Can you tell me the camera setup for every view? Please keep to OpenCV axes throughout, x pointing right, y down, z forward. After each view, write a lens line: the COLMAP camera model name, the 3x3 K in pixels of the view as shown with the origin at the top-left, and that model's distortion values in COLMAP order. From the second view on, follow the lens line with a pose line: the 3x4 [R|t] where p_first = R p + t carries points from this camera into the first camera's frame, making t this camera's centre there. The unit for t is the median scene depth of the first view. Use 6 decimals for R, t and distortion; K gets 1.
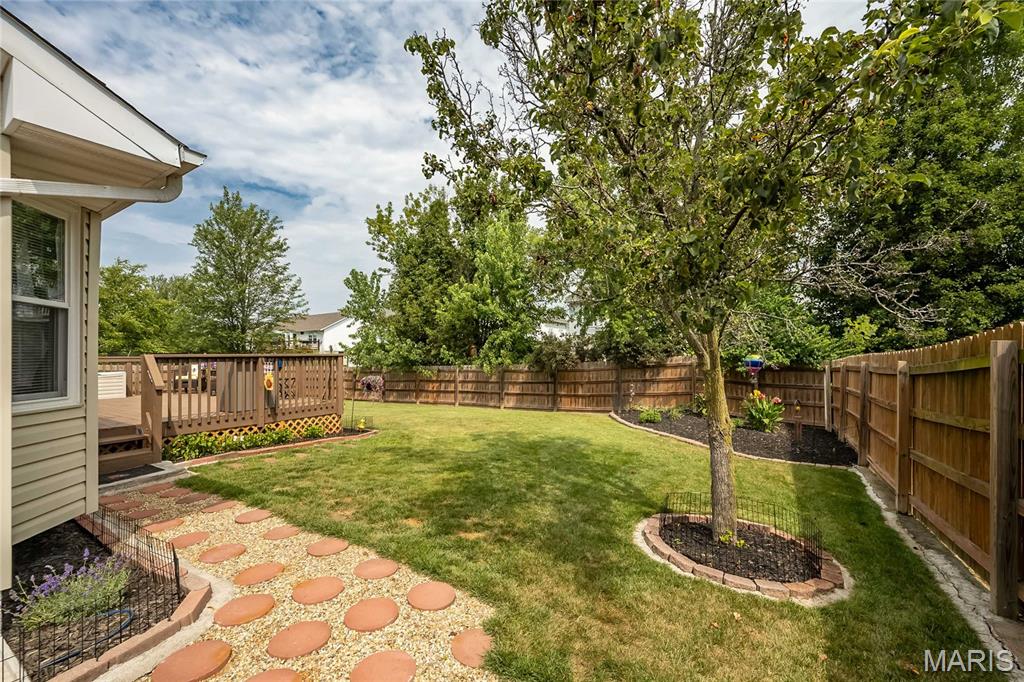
lens RADIAL K [[409.3, 0, 514.3], [0, 409.3, 348.8], [0, 0, 1]] dist [0.001501, 0.000012]
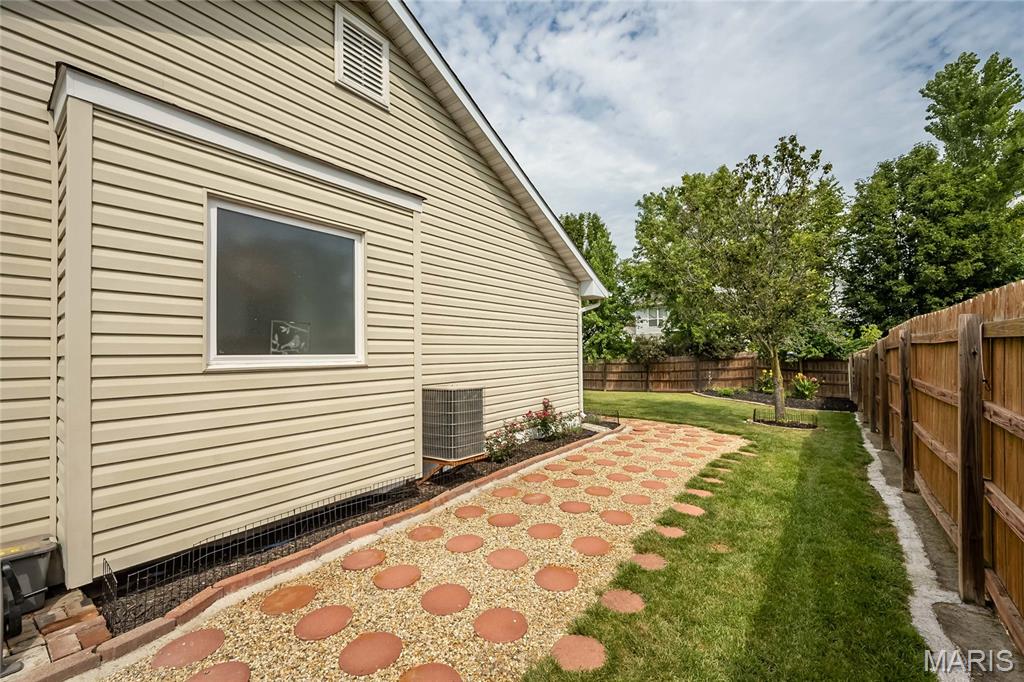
lens RADIAL K [[409.3, 0, 509.1], [0, 409.3, 339.3], [0, 0, 1]] dist [0.001501, 0.000012]
pose [[0.994684, -0.011958, -0.102279, -0.280646], [0.010369, 0.999817, -0.016055, -0.011863], [0.102452, 0.014909, 0.994626, -0.535753]]
